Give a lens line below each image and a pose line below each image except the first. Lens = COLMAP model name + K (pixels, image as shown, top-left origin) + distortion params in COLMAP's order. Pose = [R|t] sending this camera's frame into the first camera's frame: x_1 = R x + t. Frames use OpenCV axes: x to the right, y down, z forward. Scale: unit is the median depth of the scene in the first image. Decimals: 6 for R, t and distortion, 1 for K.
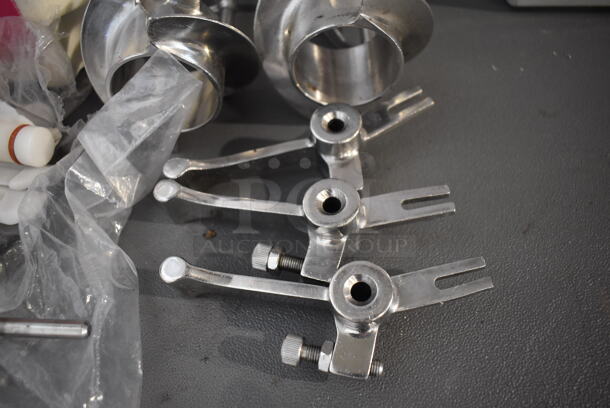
lens RADIAL K [[477.5, 0, 305.0], [0, 477.5, 204.0], [0, 0, 1]] dist [-0.092657, 0.000195]
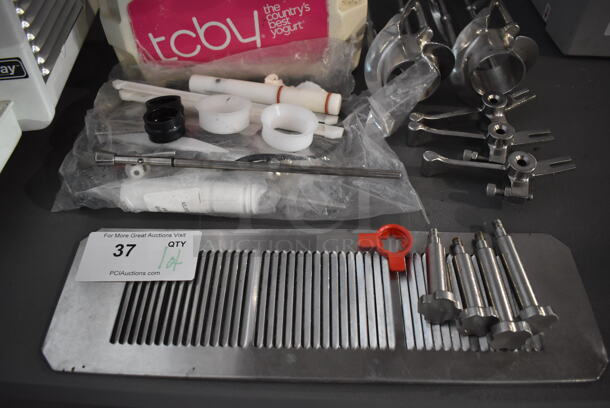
lens RADIAL K [[477.5, 0, 305.0], [0, 477.5, 204.0], [0, 0, 1]] dist [-0.092657, 0.000195]
pose [[0.998967, 0.041140, -0.019287, -0.743639], [-0.043086, 0.992471, -0.114648, 0.580336], [0.014425, 0.115361, 0.993219, -1.051393]]
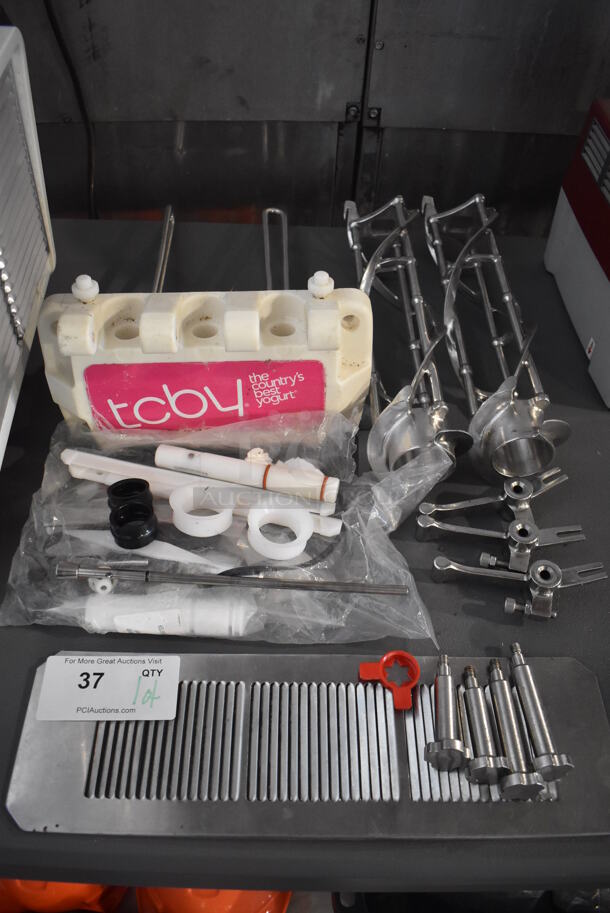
lens RADIAL K [[714.7, 0, 305.0], [0, 714.7, 456.5], [0, 0, 1]] dist [-0.092657, 0.000195]
pose [[0.998184, 0.051078, 0.031938, -0.867944], [-0.045948, 0.988407, -0.144705, 0.141998], [-0.038959, 0.142975, 0.988959, -1.696940]]
